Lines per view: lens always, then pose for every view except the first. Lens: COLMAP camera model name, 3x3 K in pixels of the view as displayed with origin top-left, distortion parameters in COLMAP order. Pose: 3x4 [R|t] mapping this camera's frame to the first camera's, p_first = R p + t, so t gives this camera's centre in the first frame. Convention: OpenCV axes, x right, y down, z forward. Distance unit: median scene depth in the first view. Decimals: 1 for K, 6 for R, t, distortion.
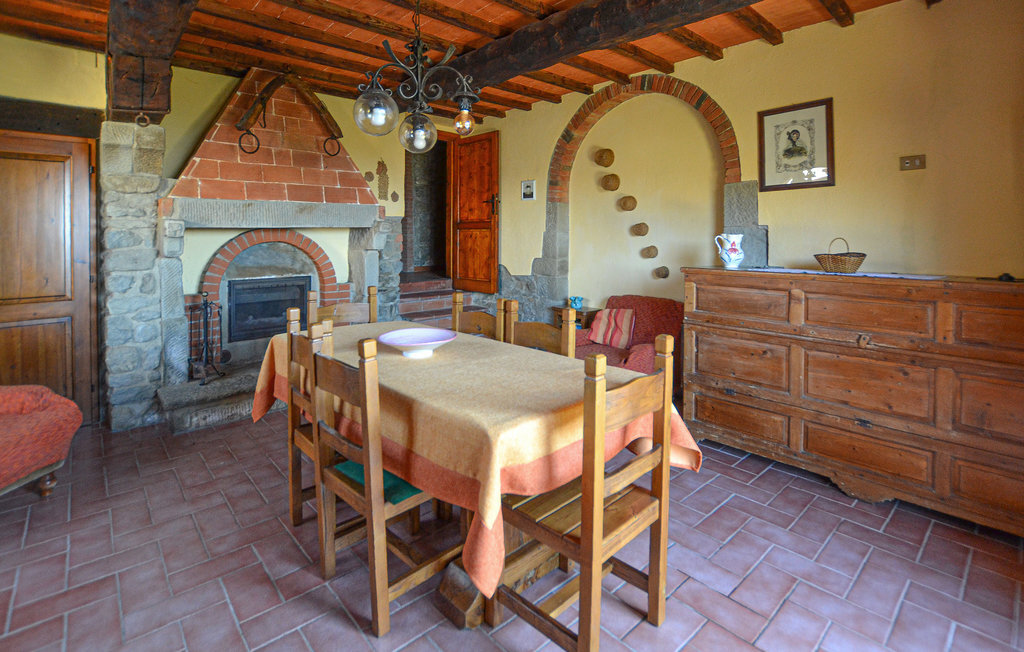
lens RADIAL K [[492.8, 0, 520.0], [0, 492.8, 326.7], [0, 0, 1]] dist [-0.001825, -0.000170]
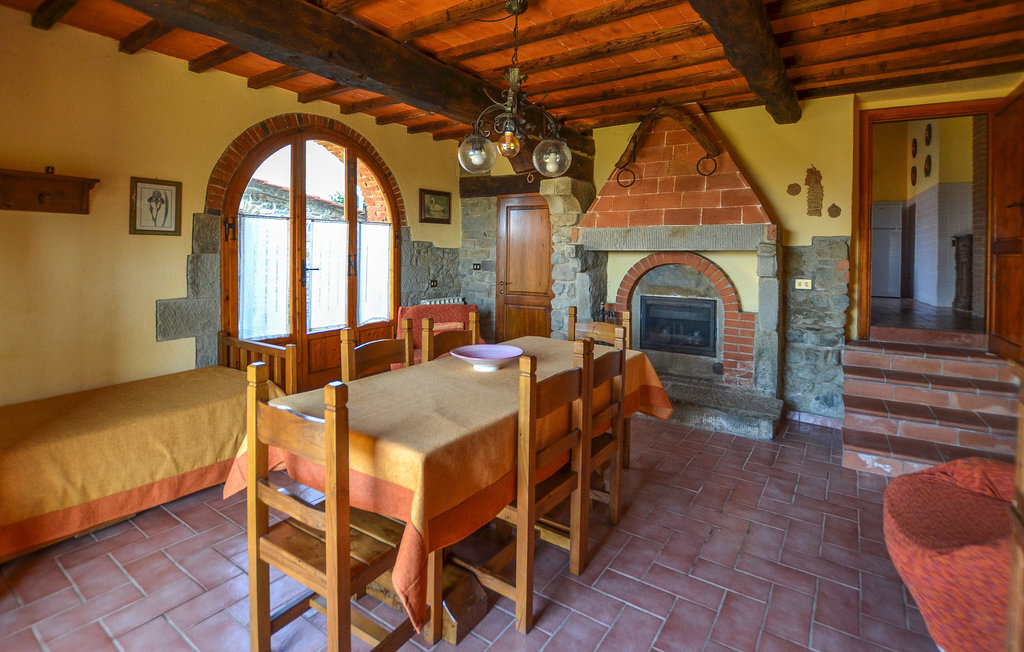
lens RADIAL K [[492.8, 0, 520.0], [0, 492.8, 326.7], [0, 0, 1]] dist [-0.001825, -0.000170]
pose [[0.234445, 0.144874, -0.961274, 0.466879], [-0.192989, 0.976088, 0.100039, -0.082195], [0.952781, 0.162062, 0.256798, 0.432378]]
